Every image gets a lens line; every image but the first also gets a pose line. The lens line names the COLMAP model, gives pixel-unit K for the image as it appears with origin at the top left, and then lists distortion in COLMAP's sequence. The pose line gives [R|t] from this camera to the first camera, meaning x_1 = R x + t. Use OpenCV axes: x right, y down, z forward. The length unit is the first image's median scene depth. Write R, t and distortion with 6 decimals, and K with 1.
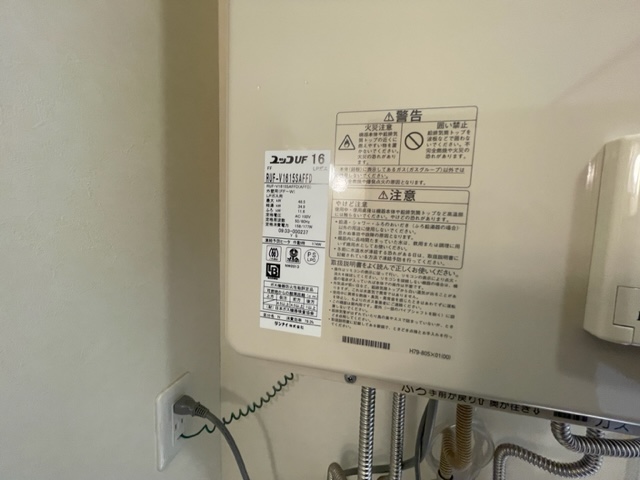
lens RADIAL K [[258.5, 0, 316.8], [0, 258.5, 244.9], [0, 0, 1]] dist [-0.003512, -0.001089]
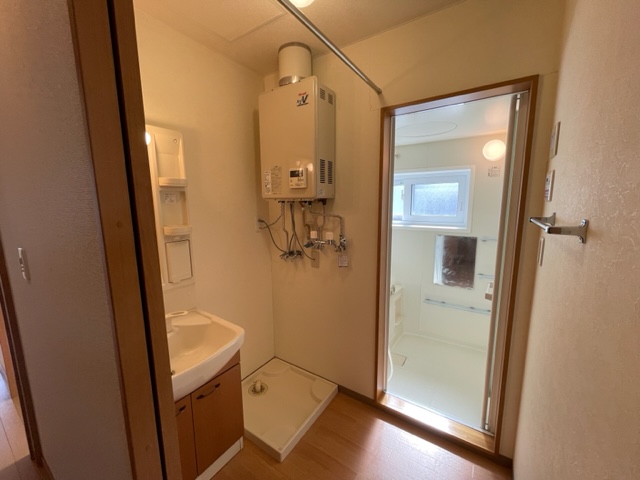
lens RADIAL K [[258.5, 0, 318.5], [0, 258.5, 240.0], [0, 0, 1]] dist [-0.003512, -0.001089]
pose [[0.944738, 0.010263, -0.327666, 4.137926], [0.017693, 0.996457, 0.082224, 1.170552], [0.327349, -0.083478, 0.941209, -6.342040]]
